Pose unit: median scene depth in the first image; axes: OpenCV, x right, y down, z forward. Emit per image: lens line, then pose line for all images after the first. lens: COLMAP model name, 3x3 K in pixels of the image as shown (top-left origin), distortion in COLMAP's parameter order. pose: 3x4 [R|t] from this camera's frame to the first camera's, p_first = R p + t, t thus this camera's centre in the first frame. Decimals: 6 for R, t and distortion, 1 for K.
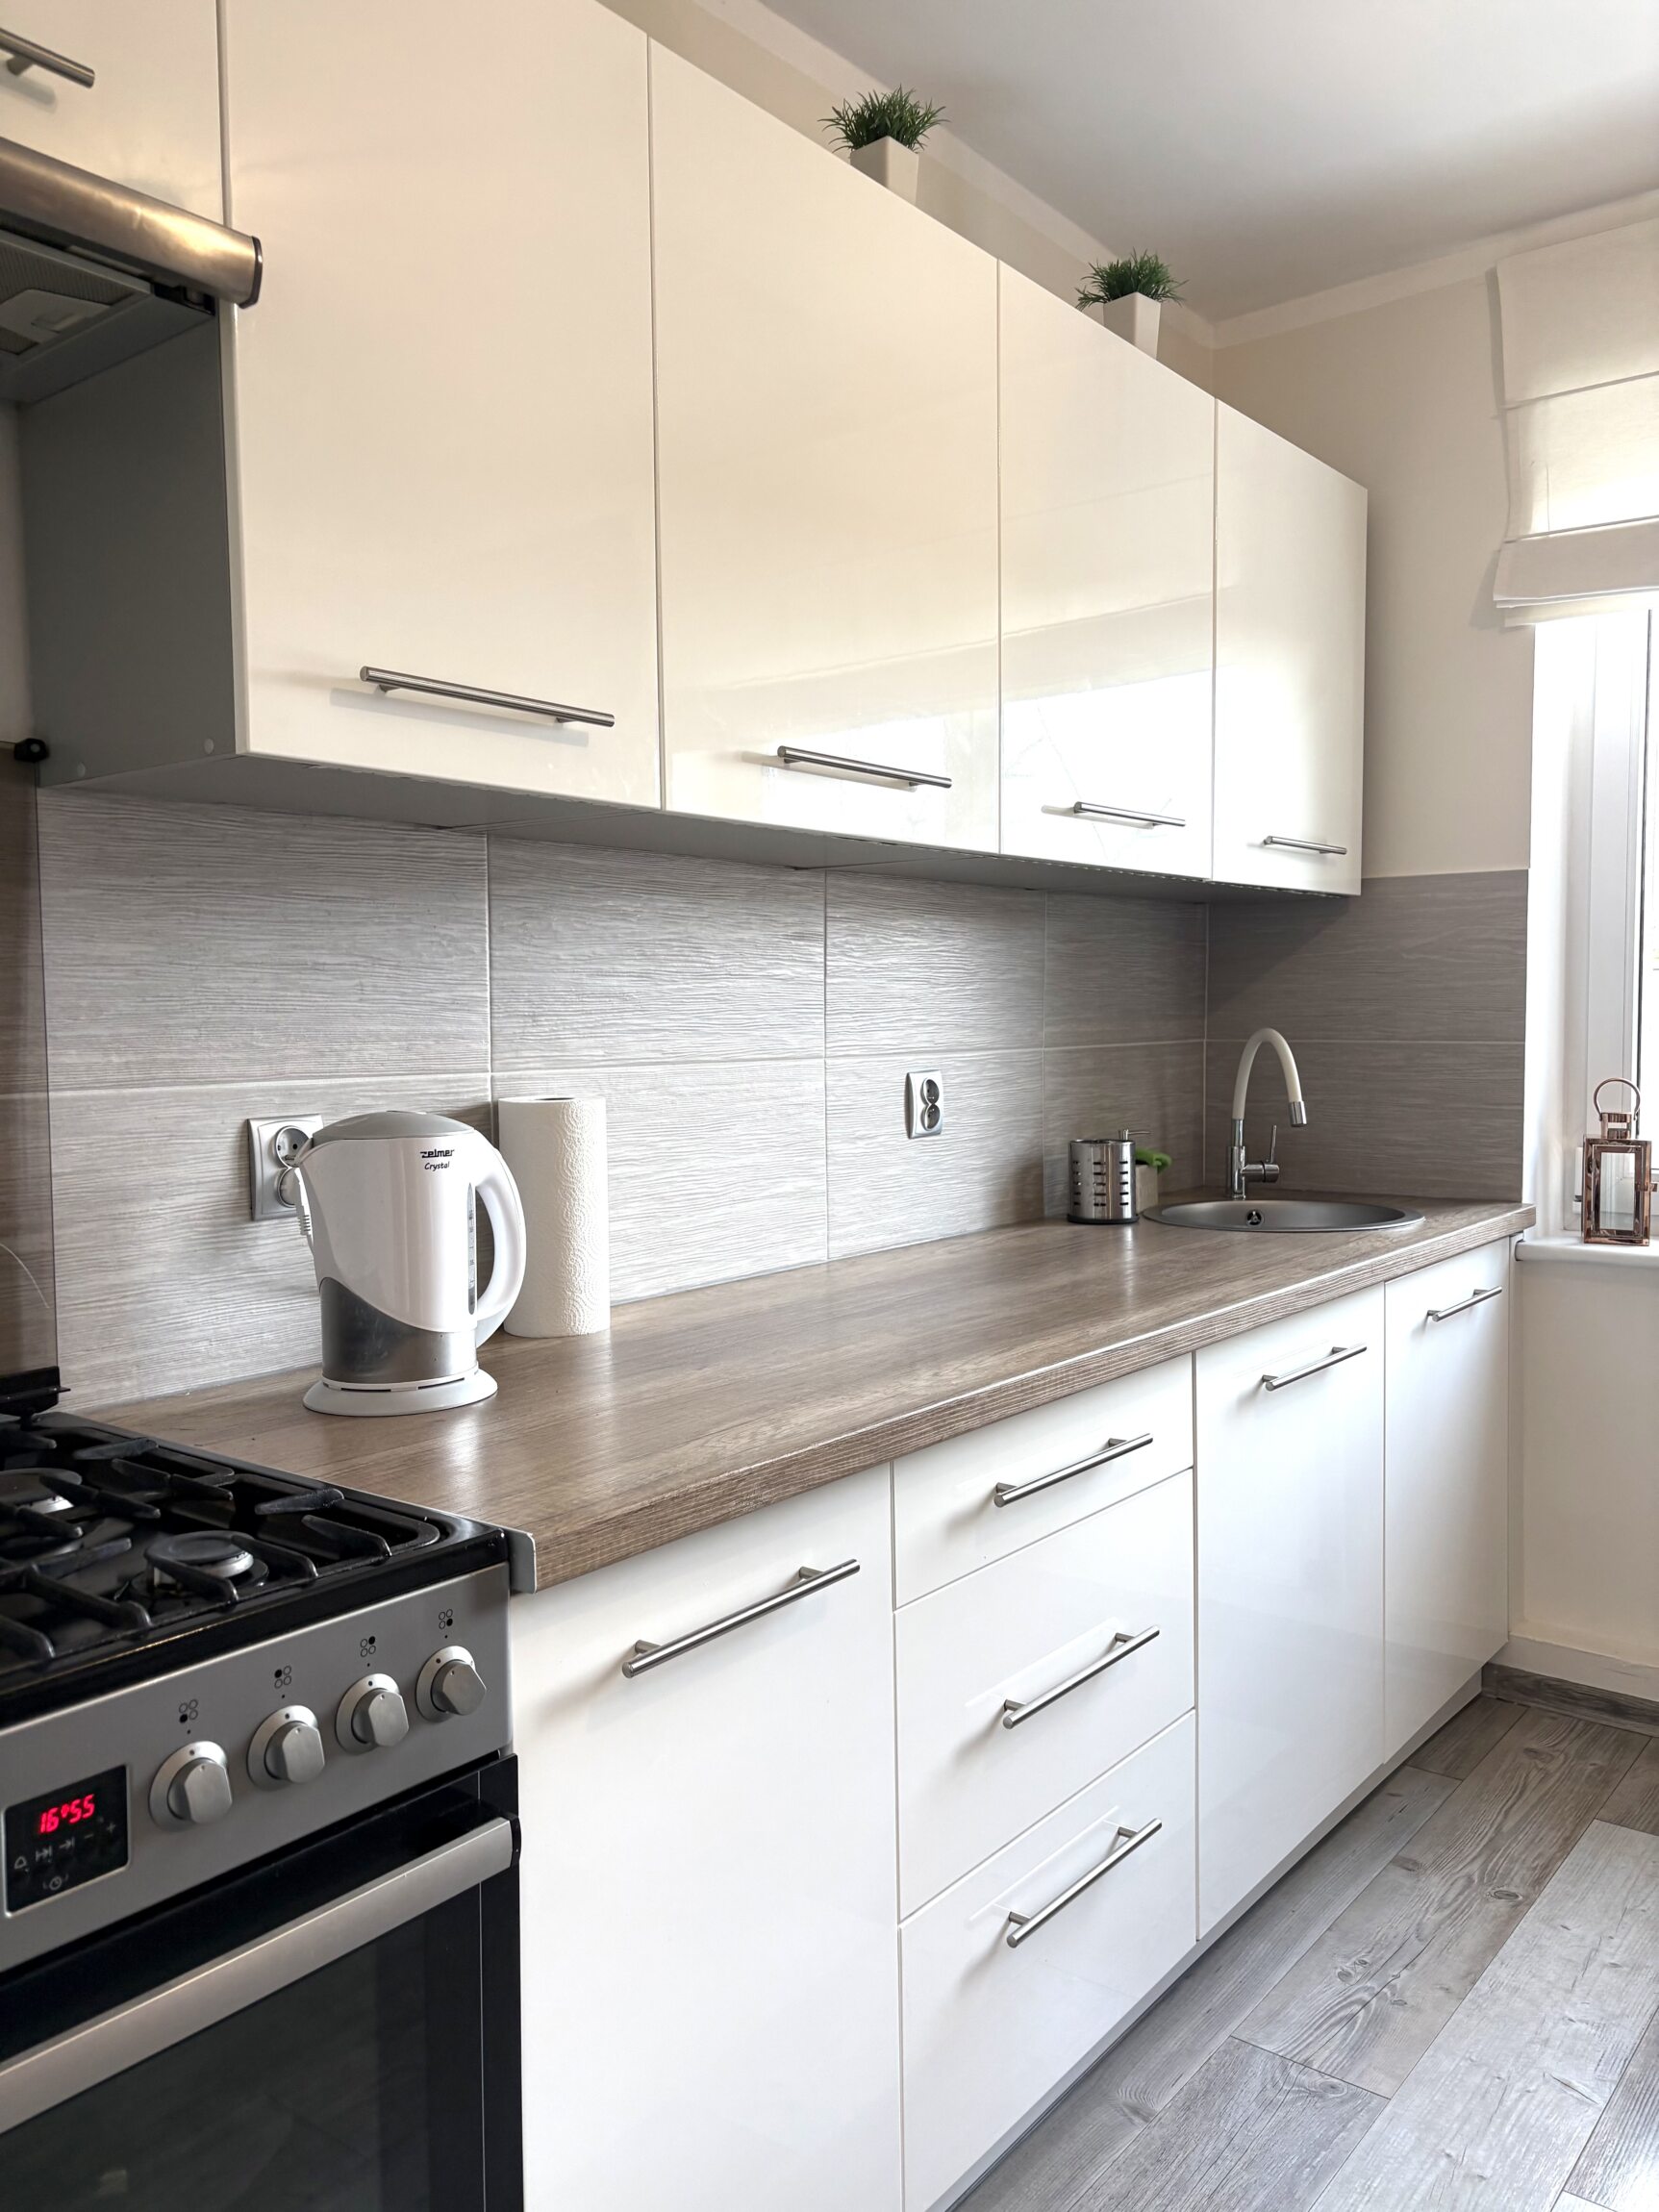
lens RADIAL K [[1680.6, 0, 827.8], [0, 1680.6, 1105.8], [0, 0, 1]] dist [0.002630, -0.015057]
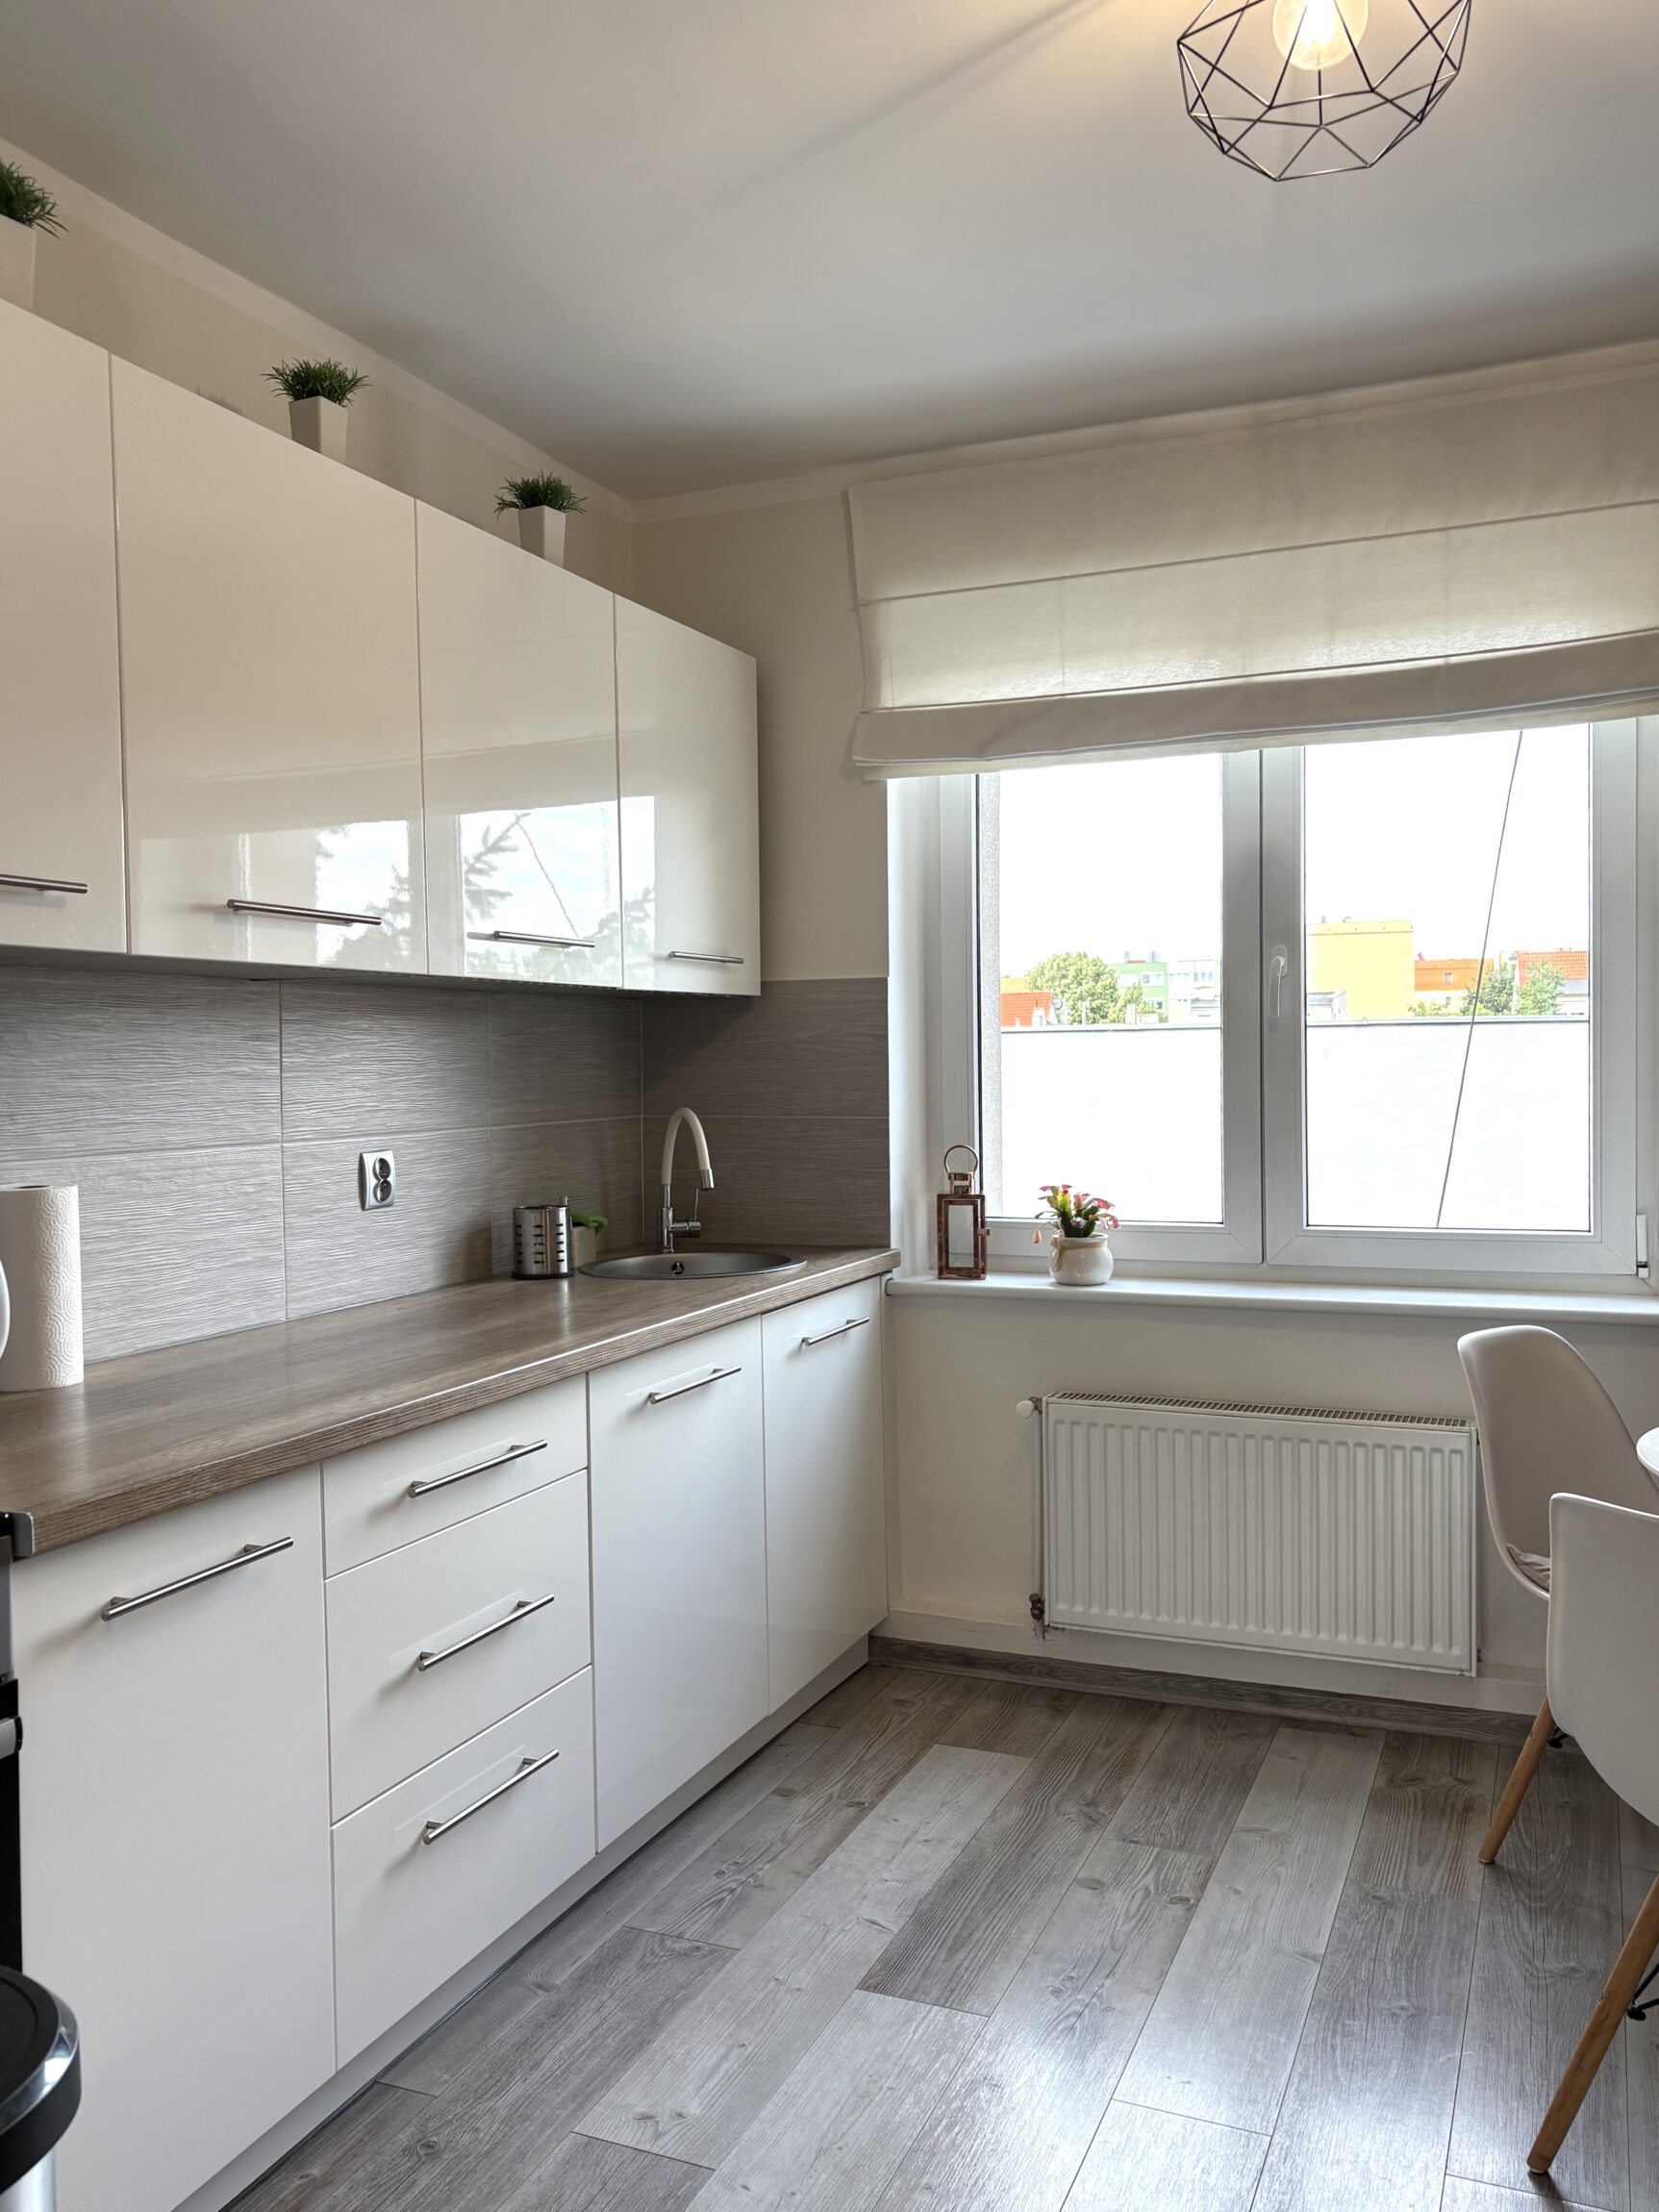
lens RADIAL K [[1789.2, 0, 843.0], [0, 1789.2, 1102.5], [0, 0, 1]] dist [0.030328, -0.033529]
pose [[0.960950, -0.010290, 0.276530, 0.032155], [0.019581, 0.999332, -0.030861, -0.012158], [-0.276028, 0.035070, 0.960510, -0.328511]]
